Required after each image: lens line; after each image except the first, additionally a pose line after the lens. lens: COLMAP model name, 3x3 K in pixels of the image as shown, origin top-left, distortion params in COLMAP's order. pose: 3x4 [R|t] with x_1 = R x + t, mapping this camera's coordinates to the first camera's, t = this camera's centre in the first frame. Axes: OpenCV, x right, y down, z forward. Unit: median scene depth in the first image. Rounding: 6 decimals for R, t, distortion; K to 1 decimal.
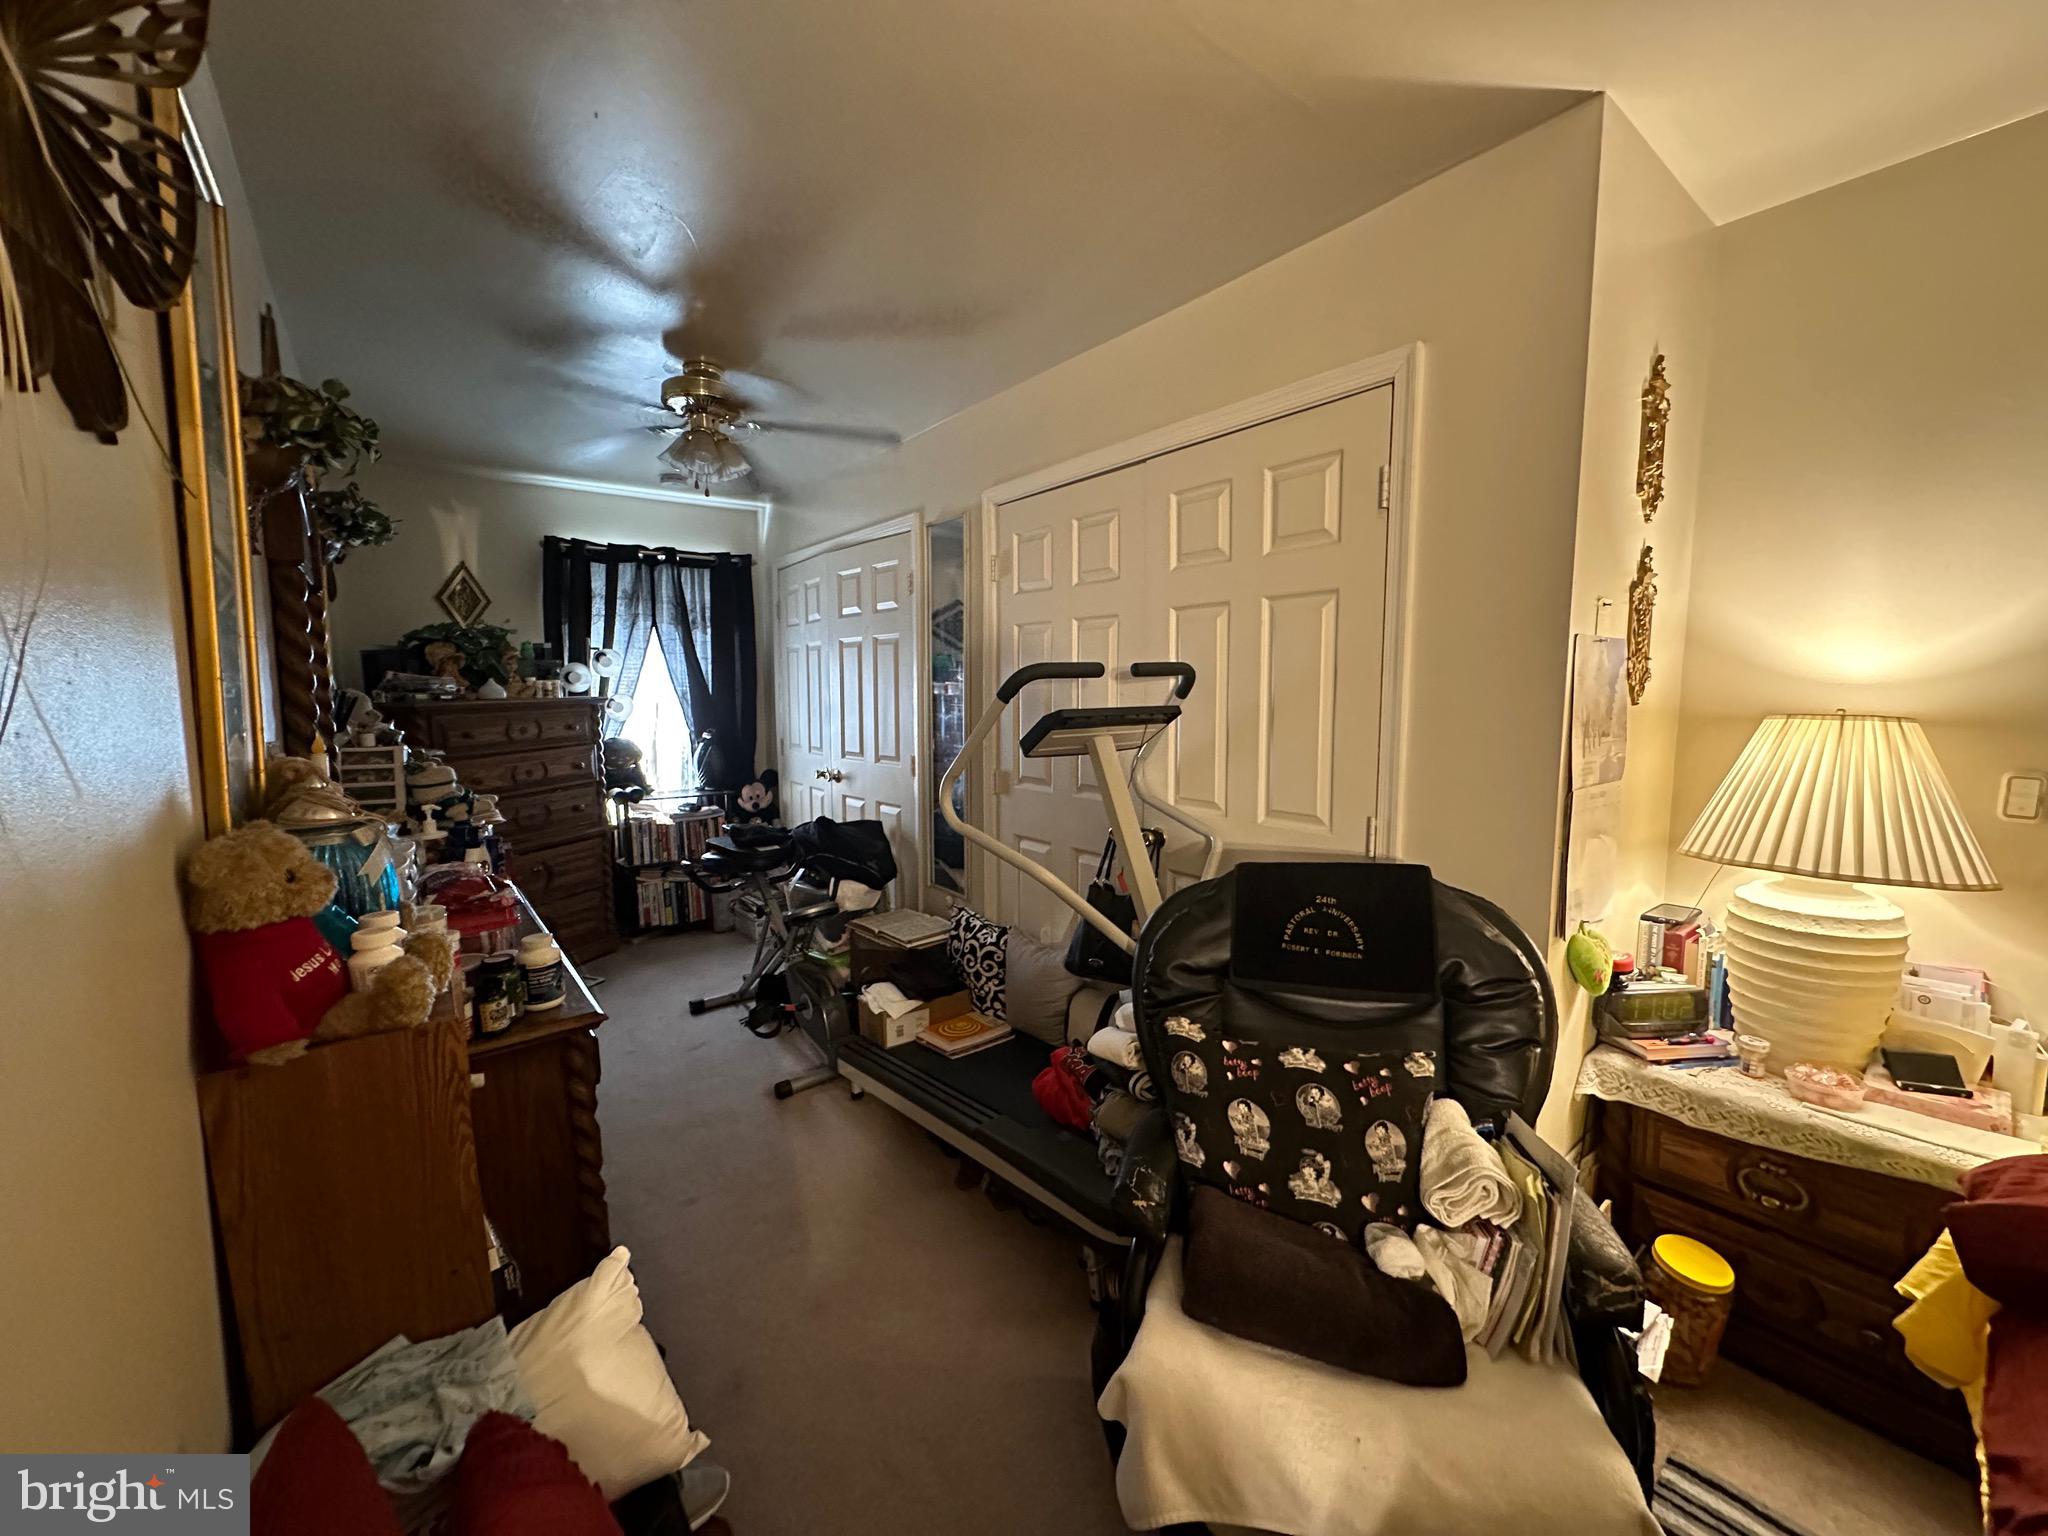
lens RADIAL K [[818.0, 0, 1021.7], [0, 818.0, 769.3], [0, 0, 1]] dist [-0.003451, 0.001182]
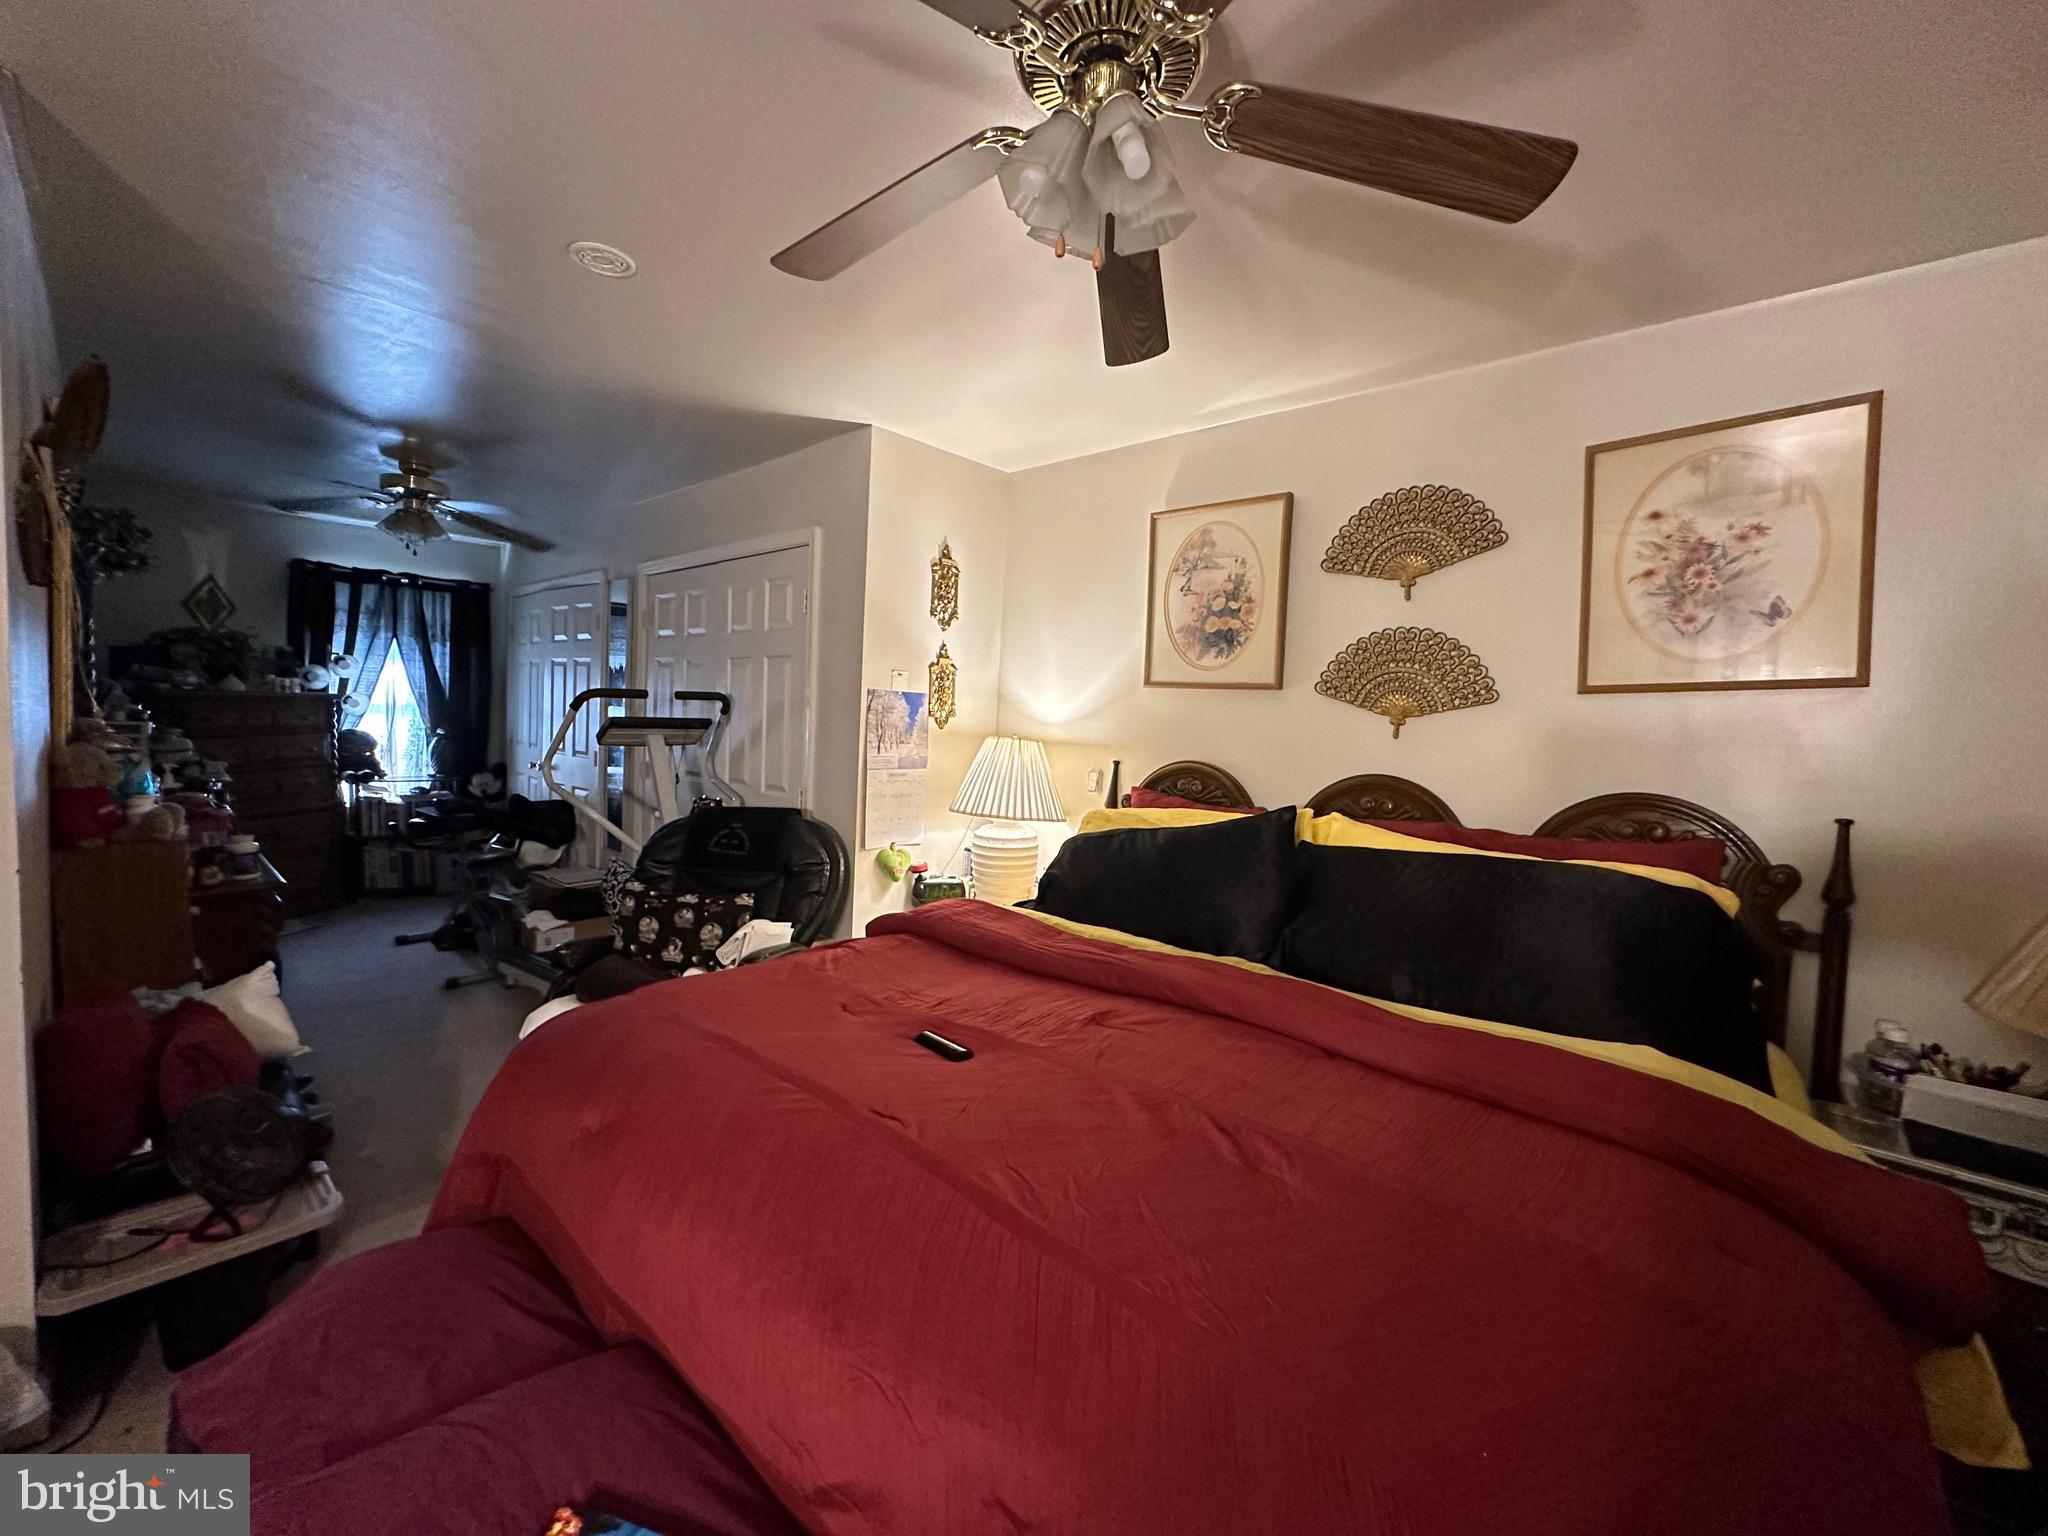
lens RADIAL K [[818.0, 0, 1022.0], [0, 818.0, 767.6], [0, 0, 1]] dist [-0.003451, 0.001182]
pose [[0.982014, 0.037775, 0.184993, 0.612315], [-0.031986, 0.998904, -0.034177, 0.067988], [-0.186081, 0.027645, 0.982145, -0.873257]]
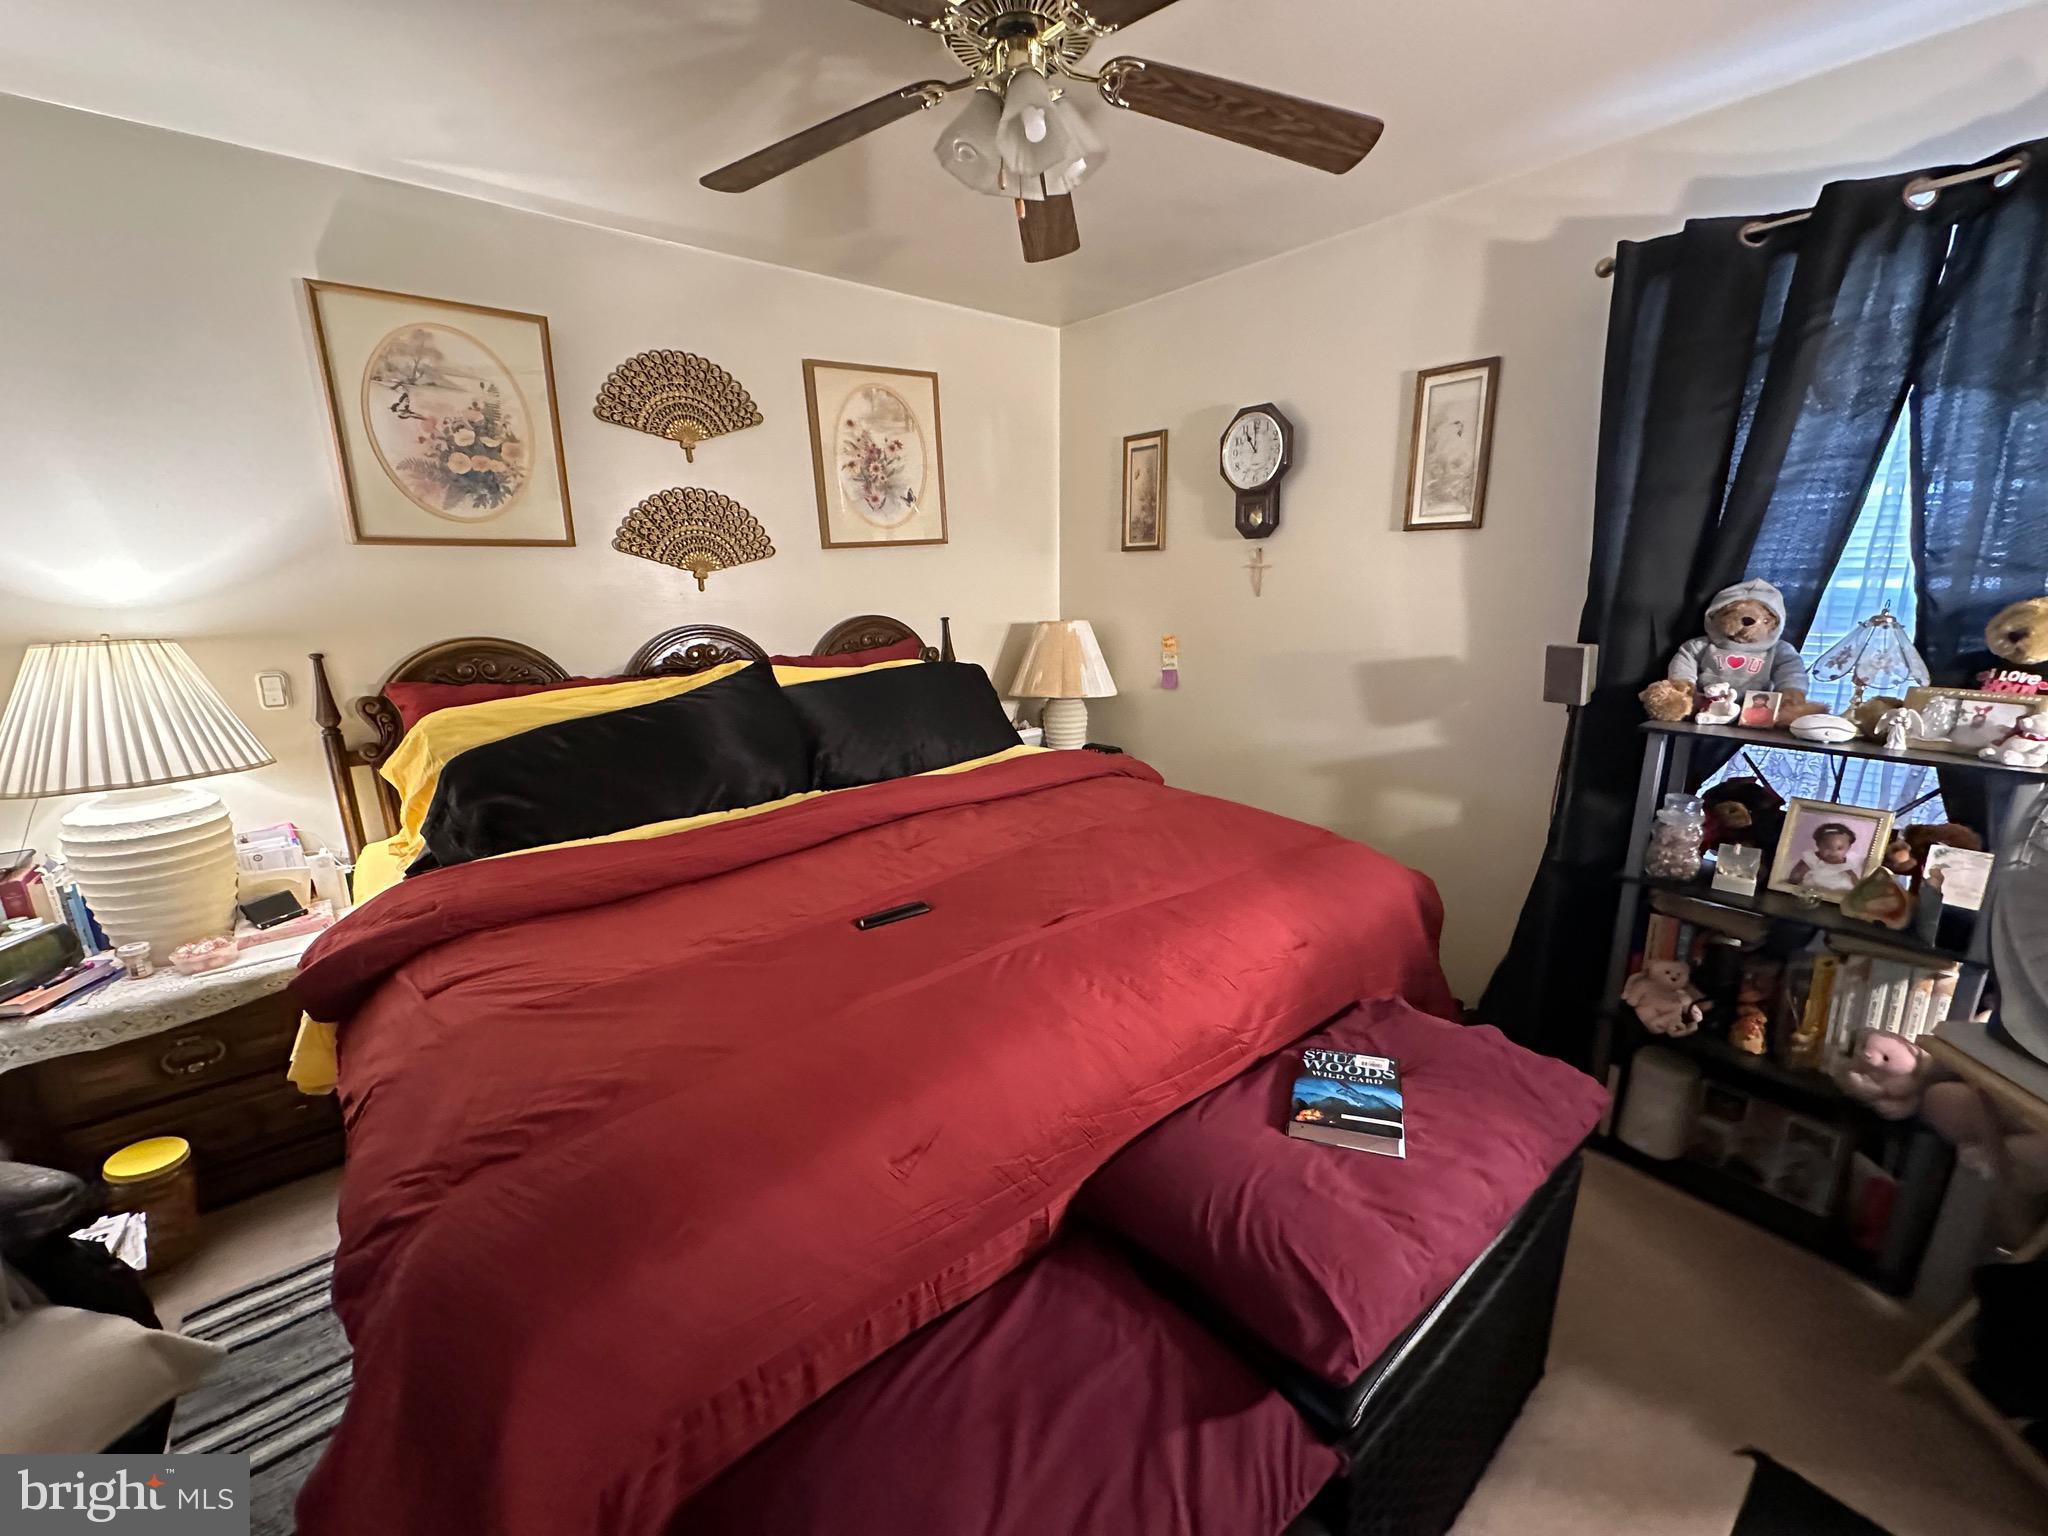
lens RADIAL K [[818.0, 0, 1027.0], [0, 818.0, 768.8], [0, 0, 1]] dist [-0.003451, 0.001182]
pose [[-0.028387, -0.230970, 0.972547, -0.130795], [0.108711, 0.966455, 0.232696, -0.018083], [-0.993668, 0.112332, -0.002326, -0.196404]]
